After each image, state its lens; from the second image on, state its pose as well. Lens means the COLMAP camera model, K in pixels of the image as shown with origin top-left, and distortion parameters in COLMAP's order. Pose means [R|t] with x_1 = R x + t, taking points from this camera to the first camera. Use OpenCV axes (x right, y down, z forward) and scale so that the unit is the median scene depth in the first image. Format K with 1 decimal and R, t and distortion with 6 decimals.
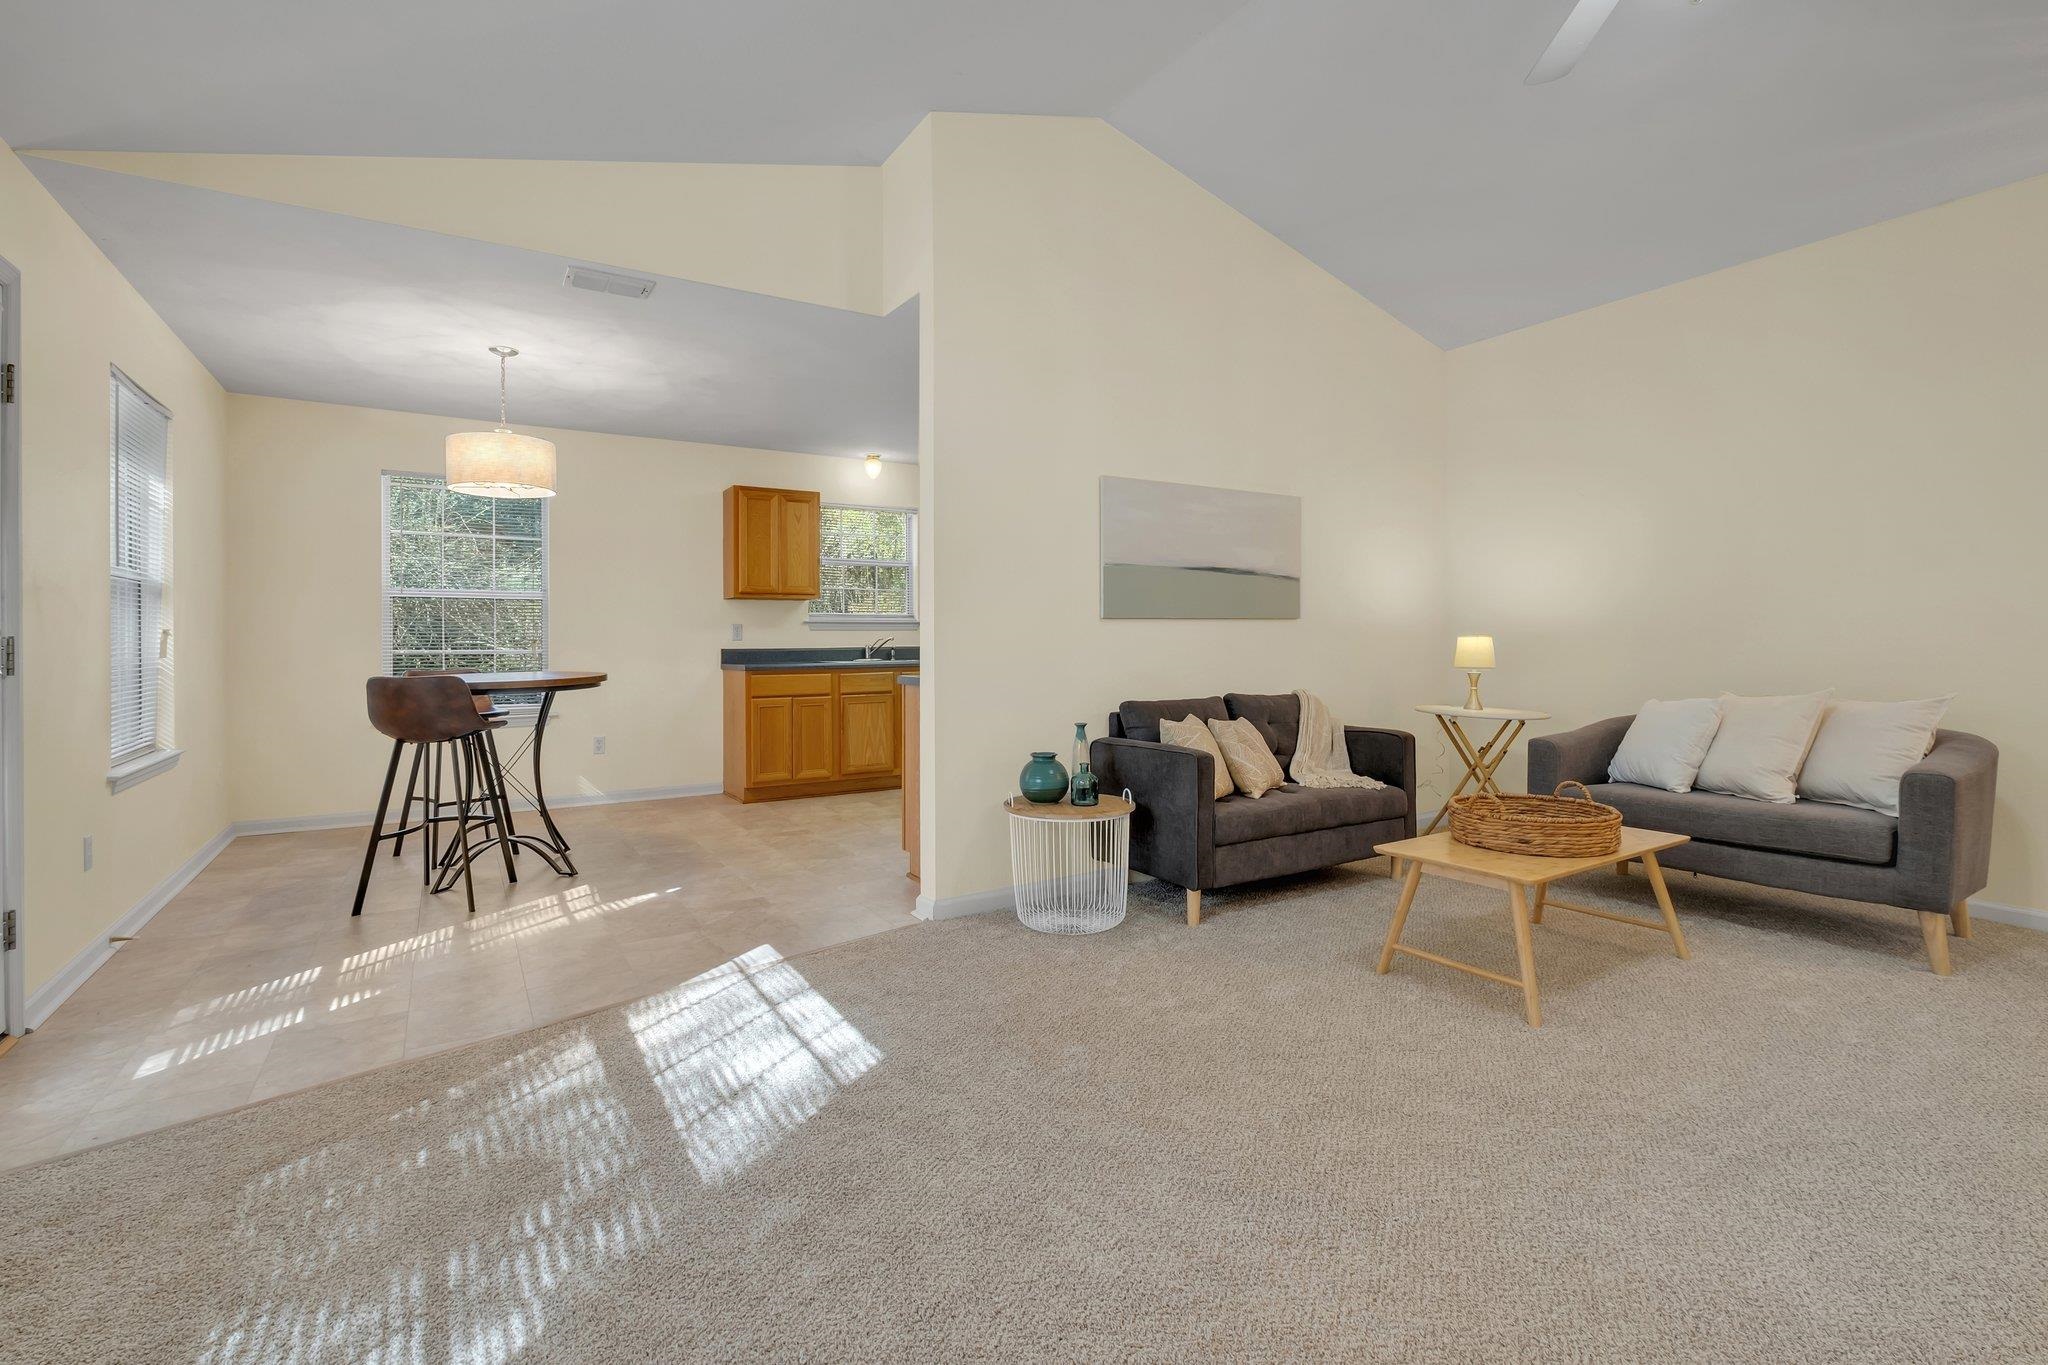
lens RADIAL K [[909.1, 0, 999.0], [0, 909.1, 652.2], [0, 0, 1]] dist [-0.005636, 0.002552]
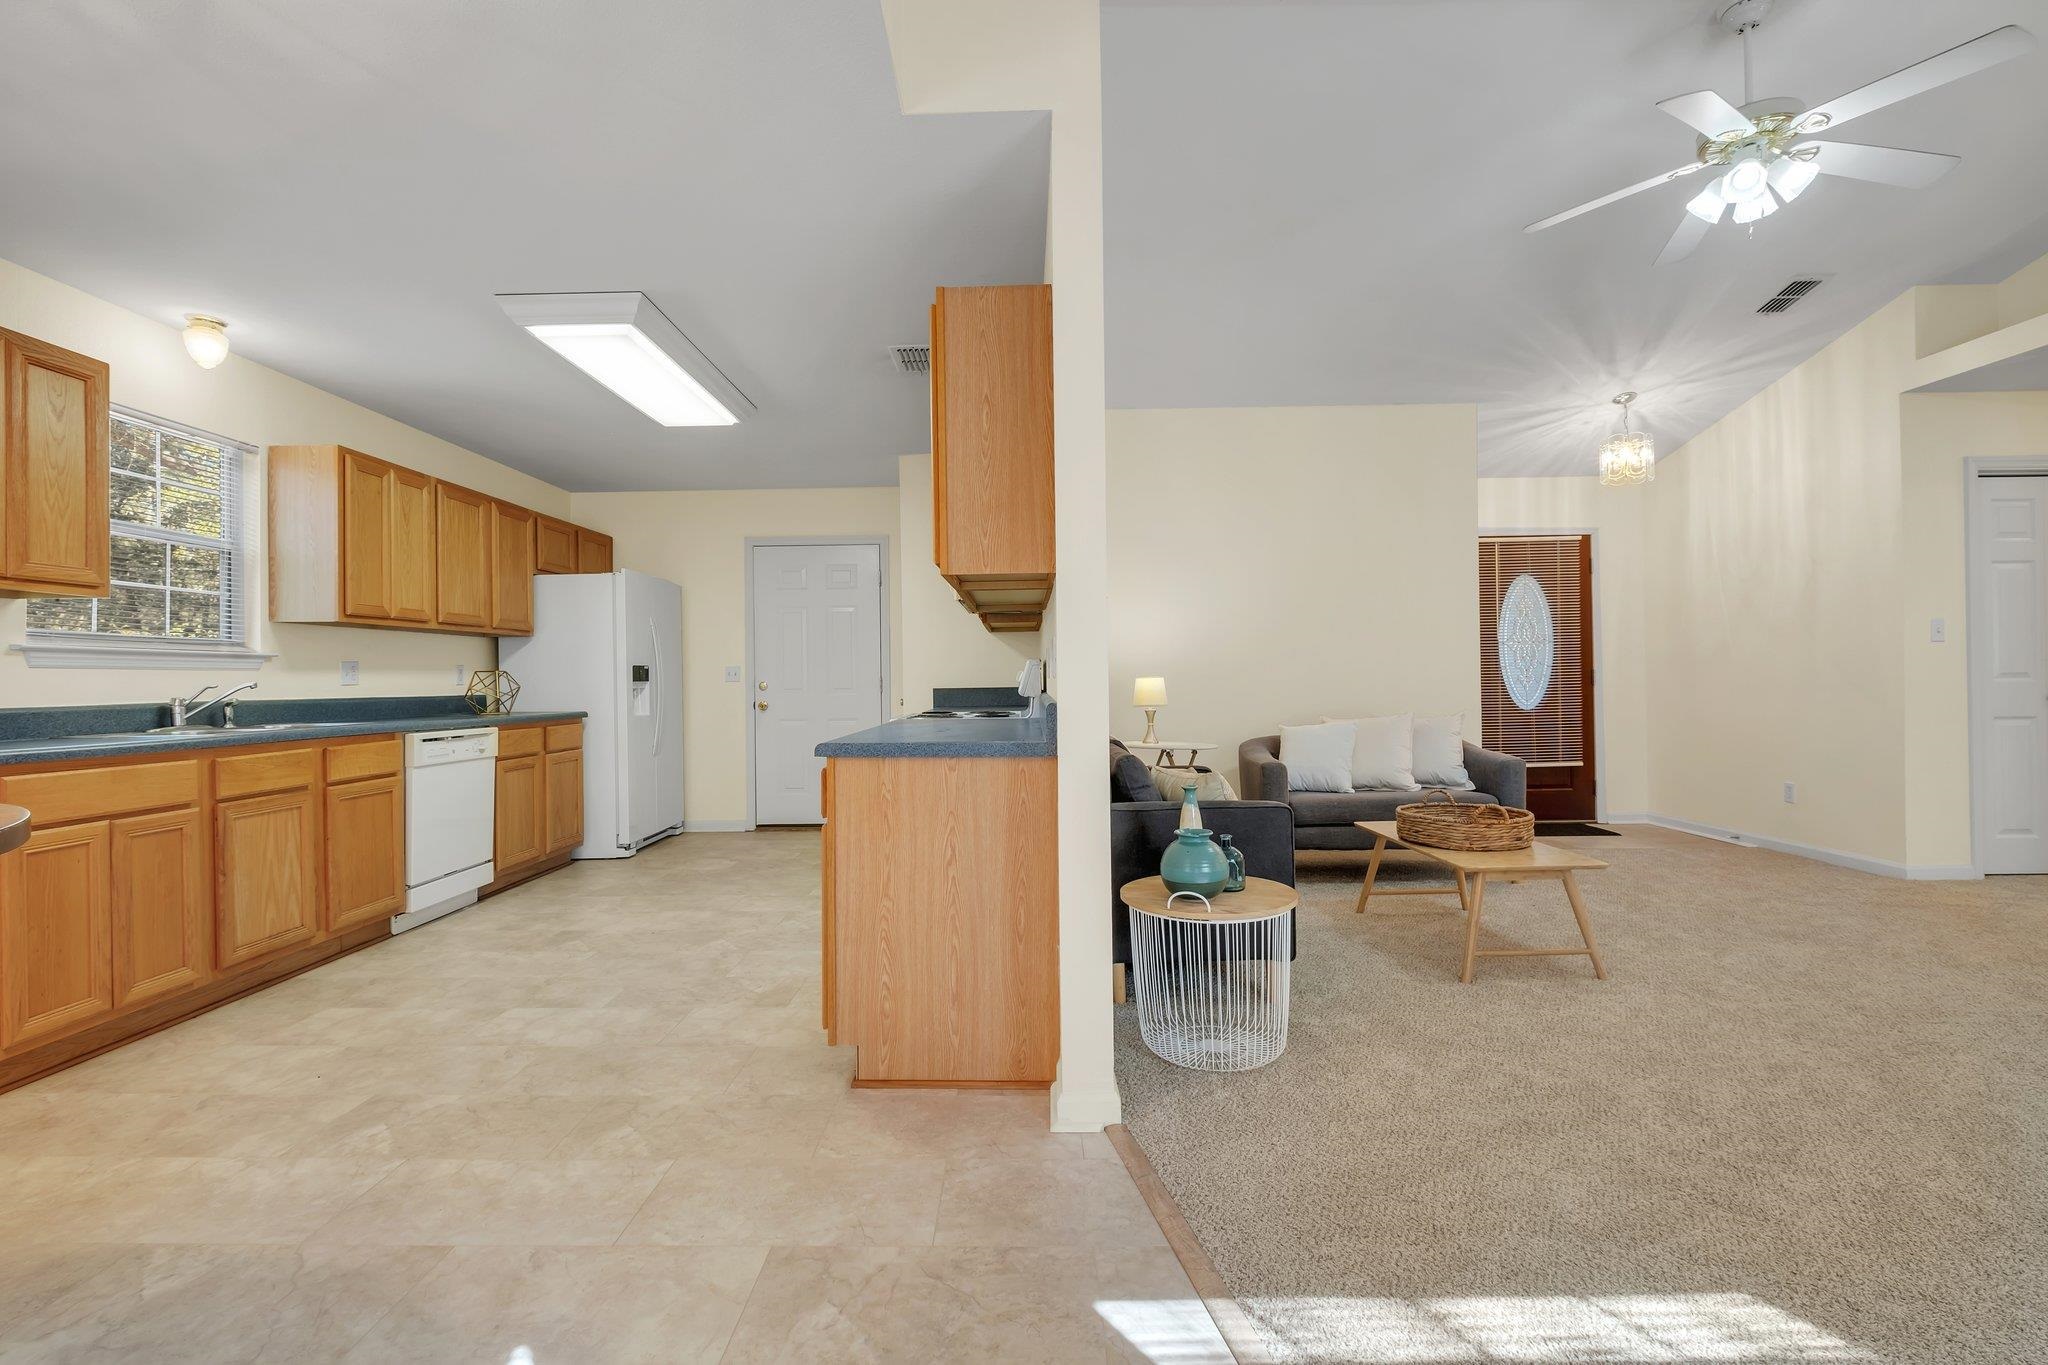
lens RADIAL K [[909.1, 0, 1001.5], [0, 909.1, 674.9], [0, 0, 1]] dist [-0.005636, 0.002552]
pose [[0.531602, 0.003962, 0.846985, -0.656430], [0.021987, 0.999588, -0.018477, -0.004647], [-0.846709, 0.028445, 0.531296, 0.734583]]
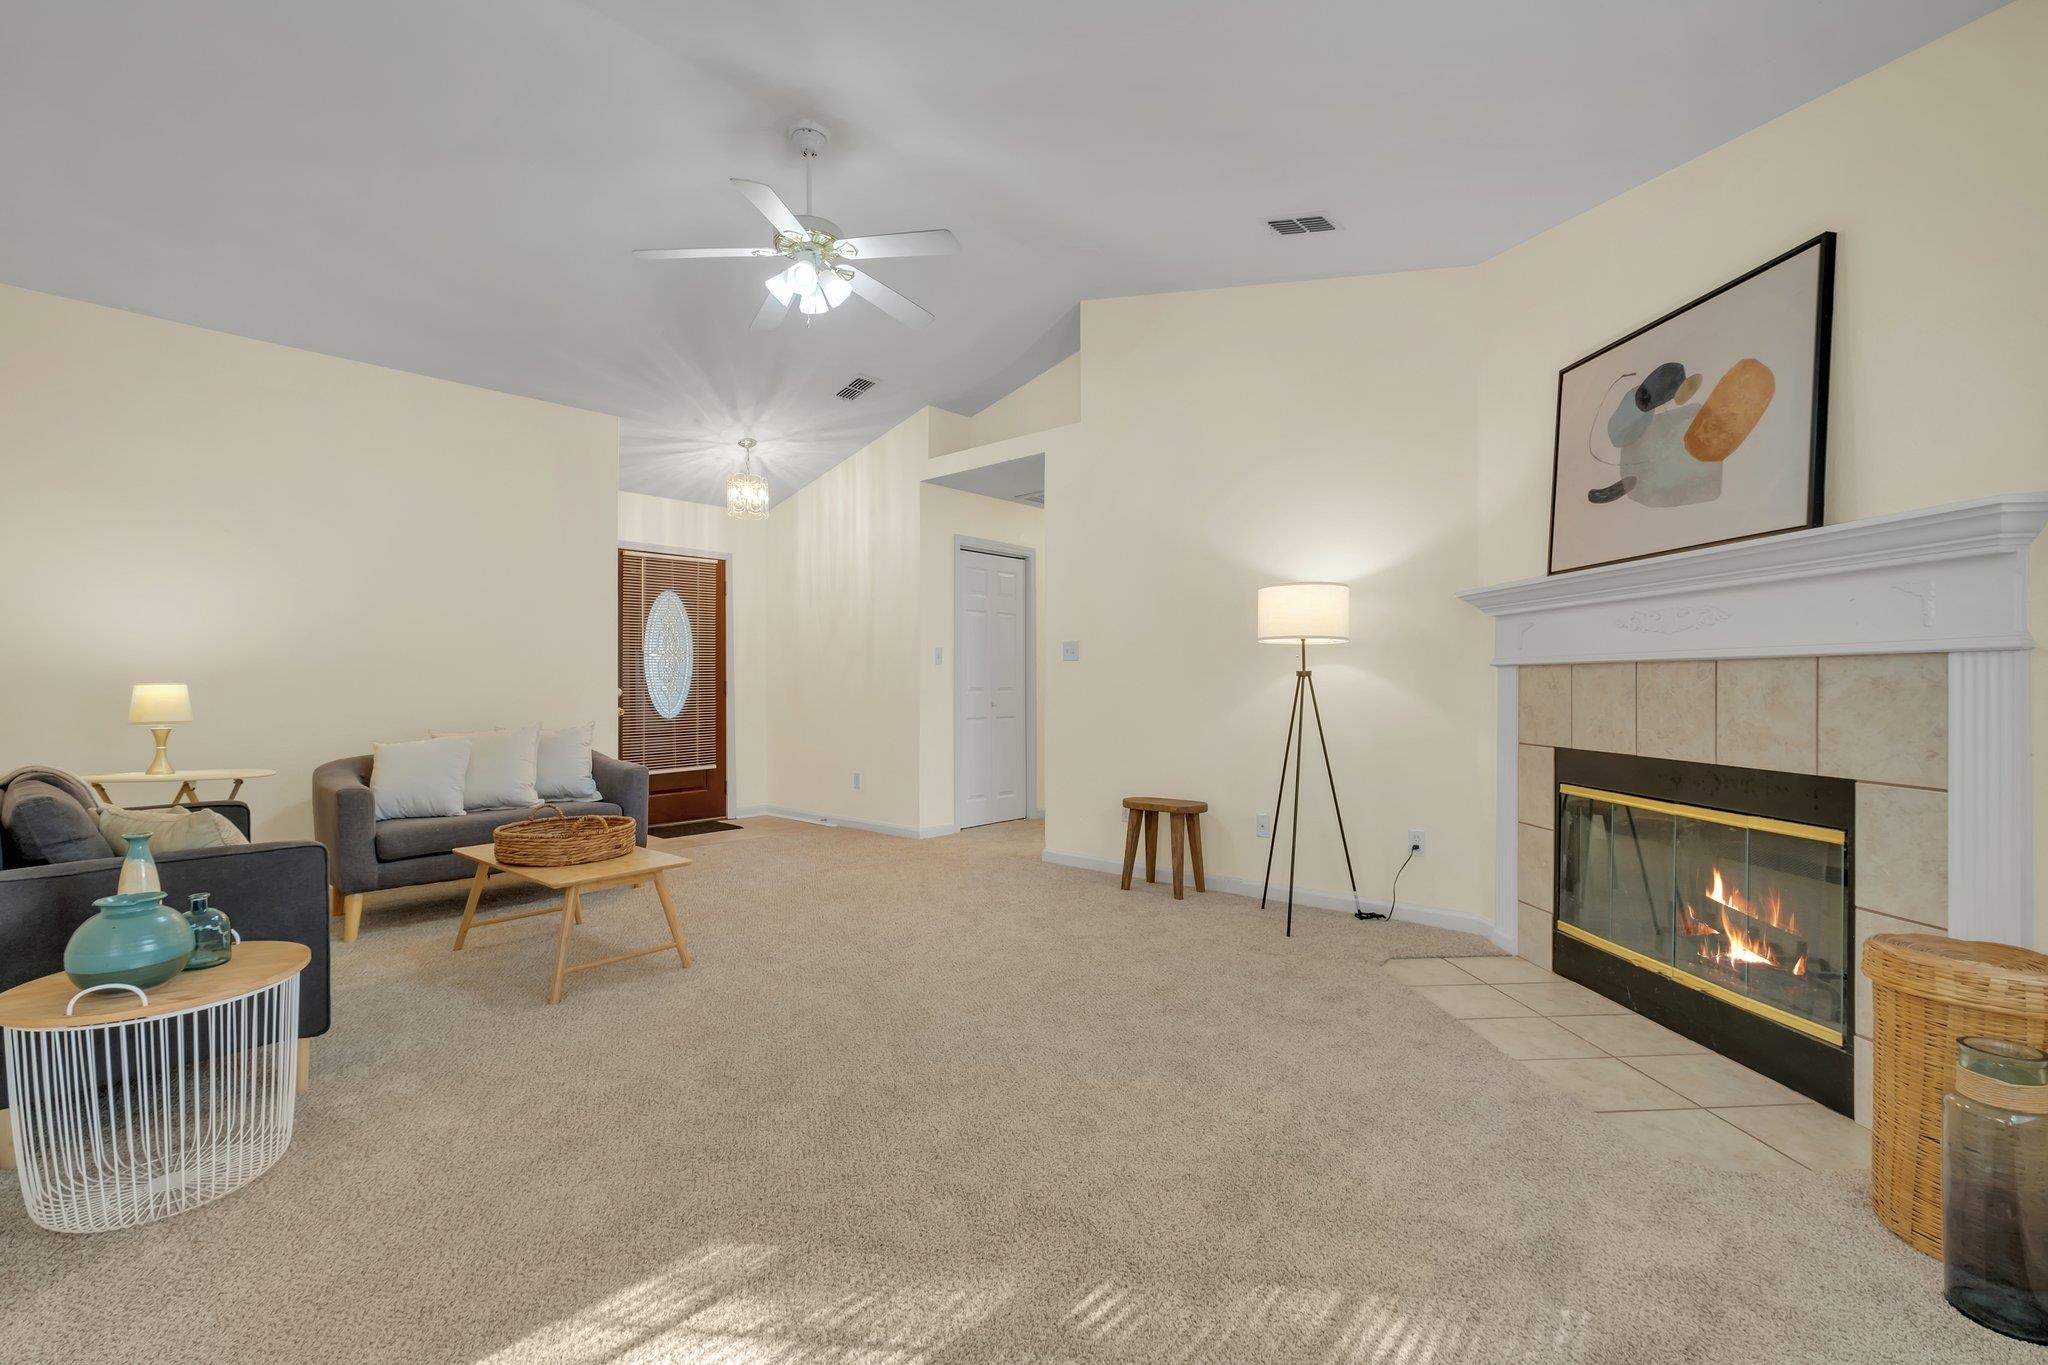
lens RADIAL K [[906.2, 0, 1023.7], [0, 906.2, 677.9], [0, 0, 1]] dist [0.005689, -0.000300]
pose [[-0.289541, 0.011778, 0.957093, -0.616696], [0.018277, 0.999810, -0.006775, -0.004311], [-0.956991, 0.015531, -0.289702, 0.647443]]
